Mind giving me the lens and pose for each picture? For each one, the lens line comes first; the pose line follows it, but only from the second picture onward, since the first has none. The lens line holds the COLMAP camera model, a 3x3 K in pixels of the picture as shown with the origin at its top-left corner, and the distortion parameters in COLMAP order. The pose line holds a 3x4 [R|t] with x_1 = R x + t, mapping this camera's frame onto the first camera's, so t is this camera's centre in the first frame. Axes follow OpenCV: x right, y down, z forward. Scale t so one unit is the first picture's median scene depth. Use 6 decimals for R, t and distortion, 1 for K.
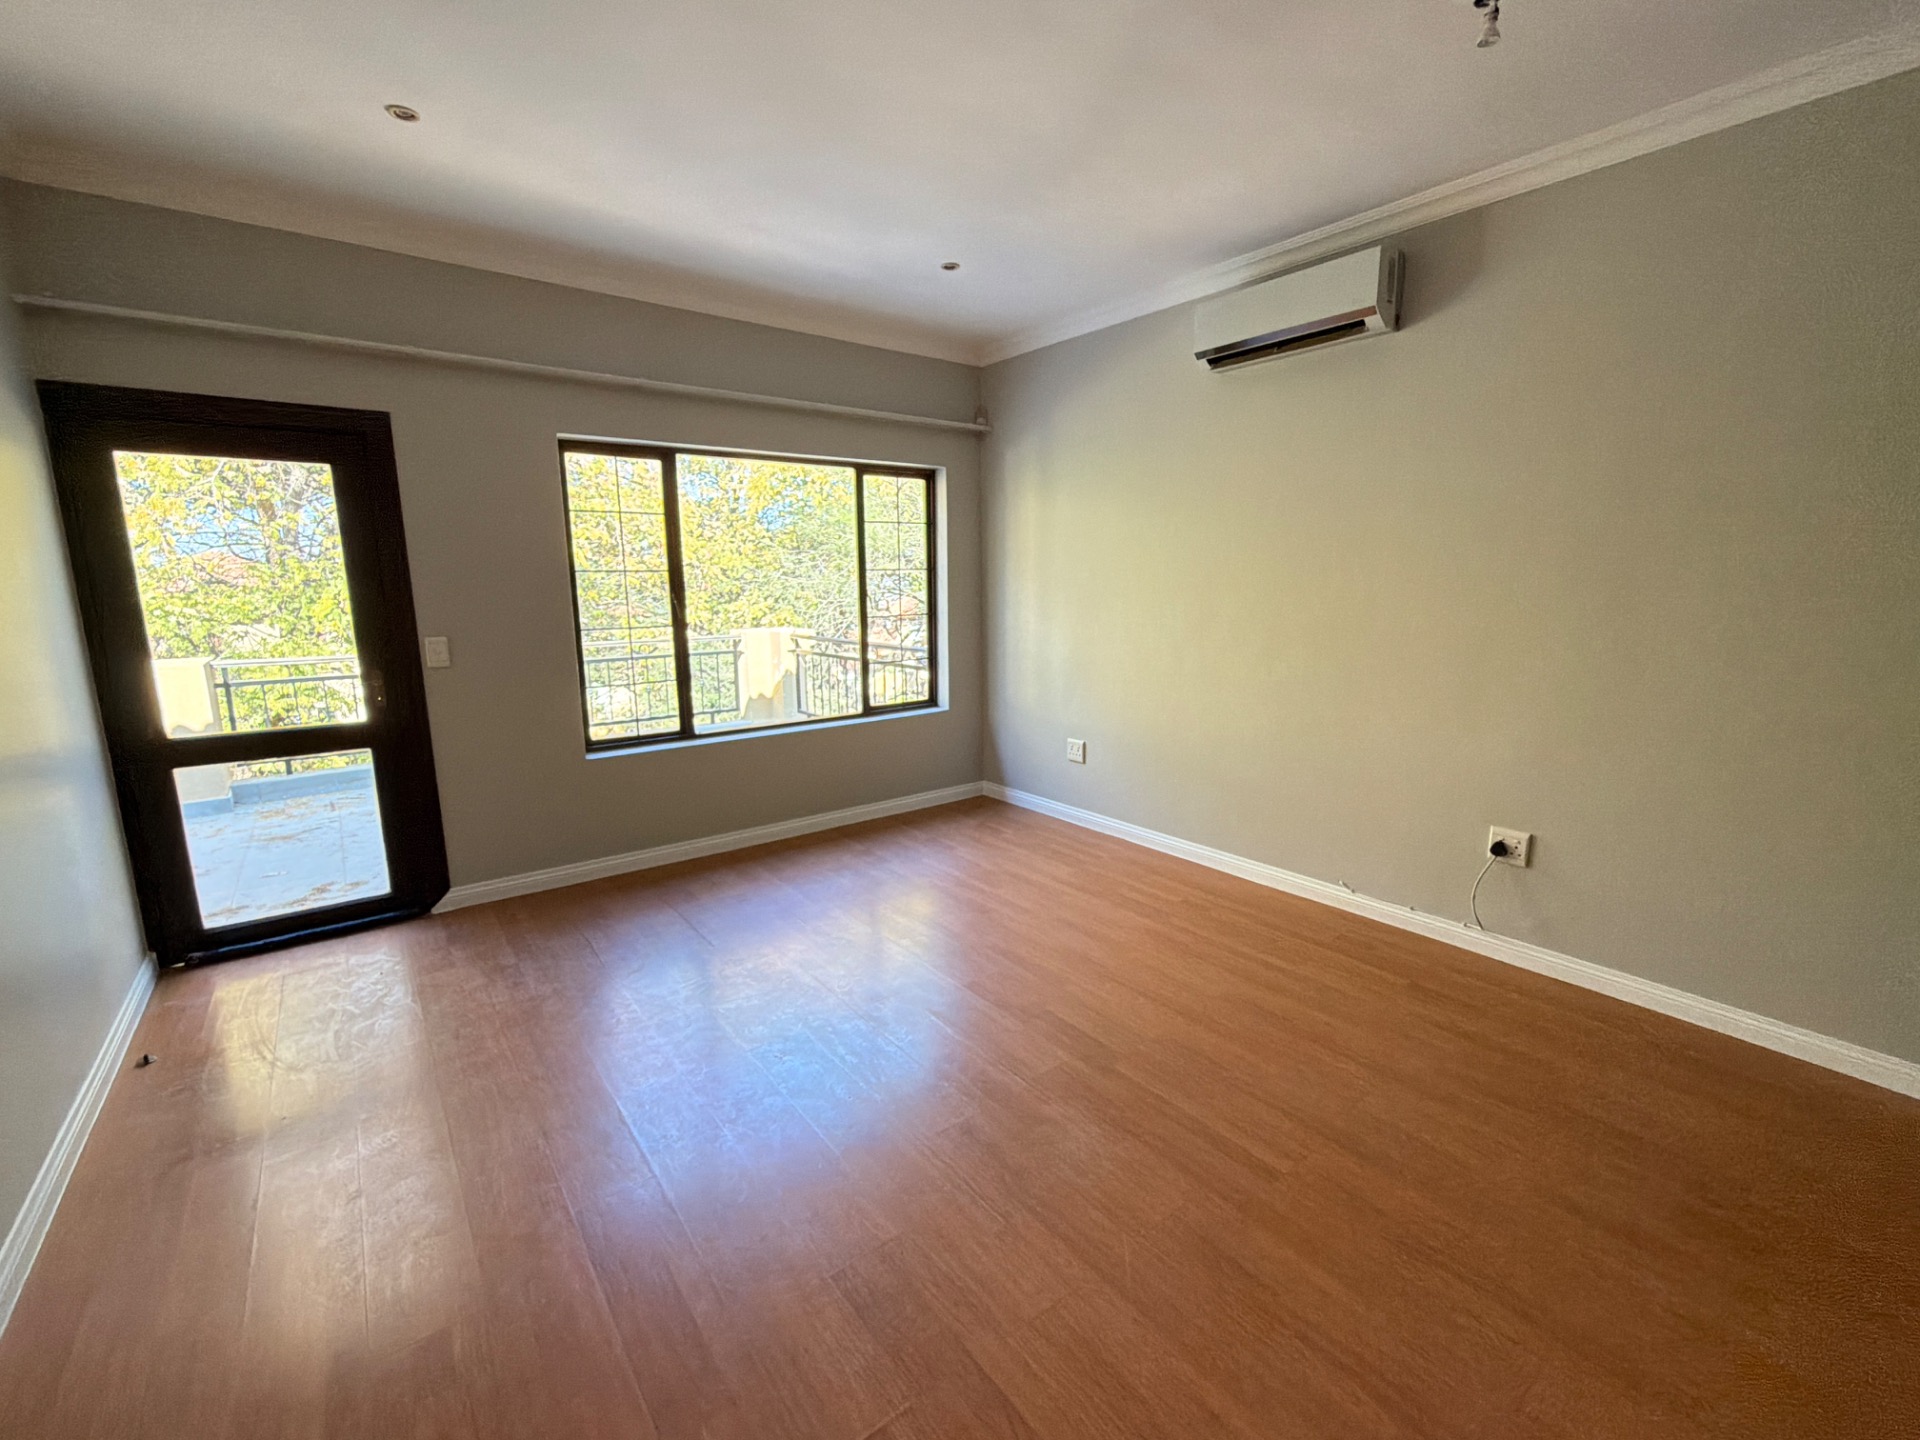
lens RADIAL K [[774.3, 0, 953.8], [0, 774.3, 715.8], [0, 0, 1]] dist [-0.012154, 0.000384]
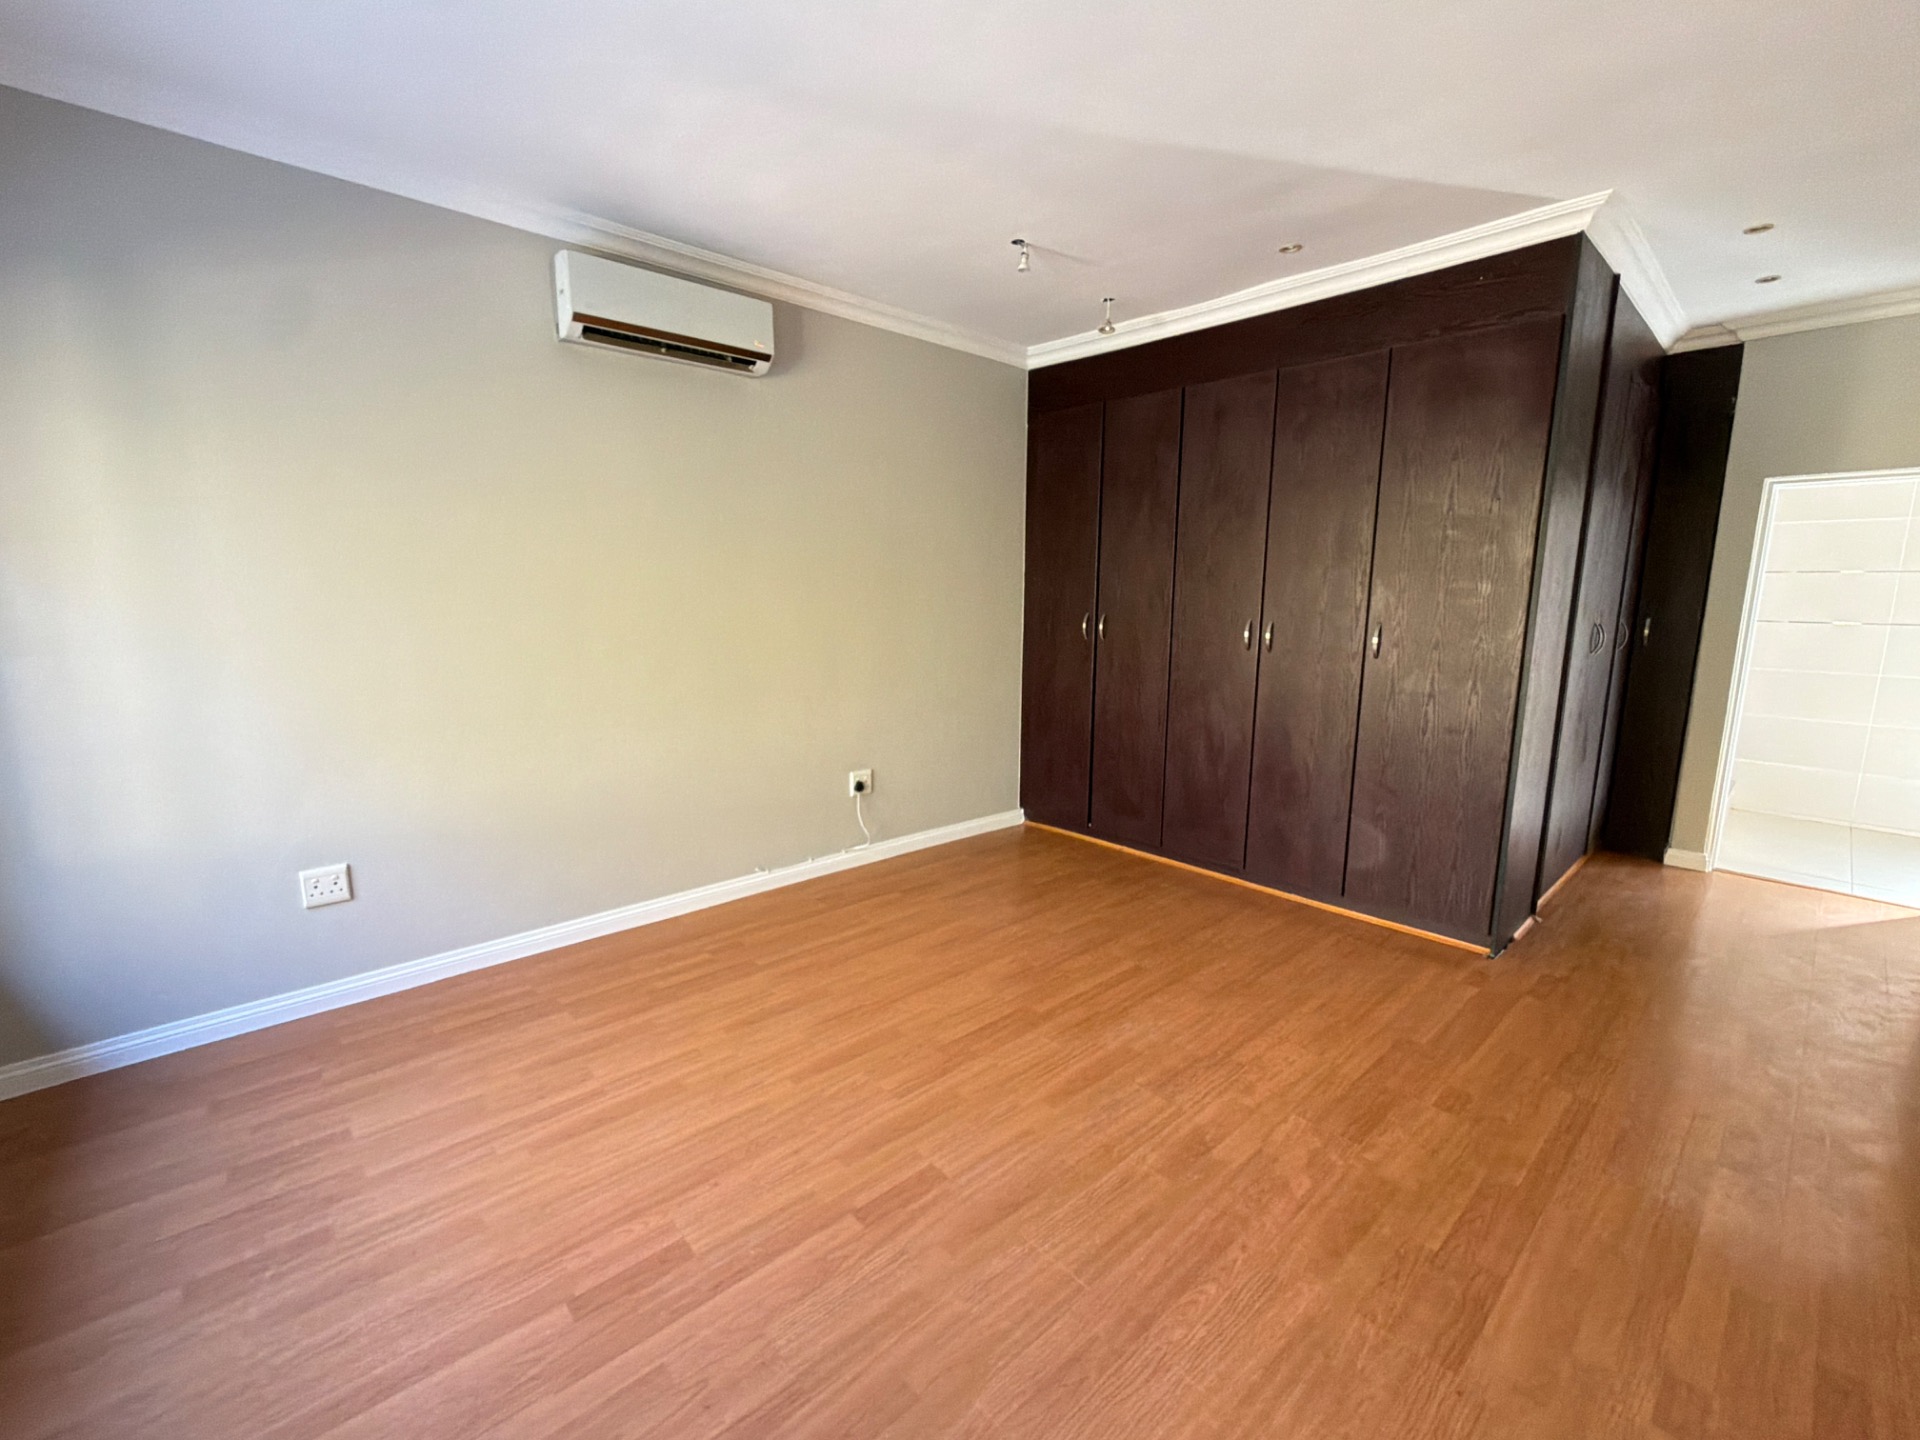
lens RADIAL K [[774.3, 0, 961.2], [0, 774.3, 724.5], [0, 0, 1]] dist [-0.012154, 0.000384]
pose [[-0.055102, -0.160929, 0.985427, -0.611999], [0.170850, 0.970851, 0.168102, -0.129664], [-0.983755, 0.177623, -0.026001, 0.759315]]
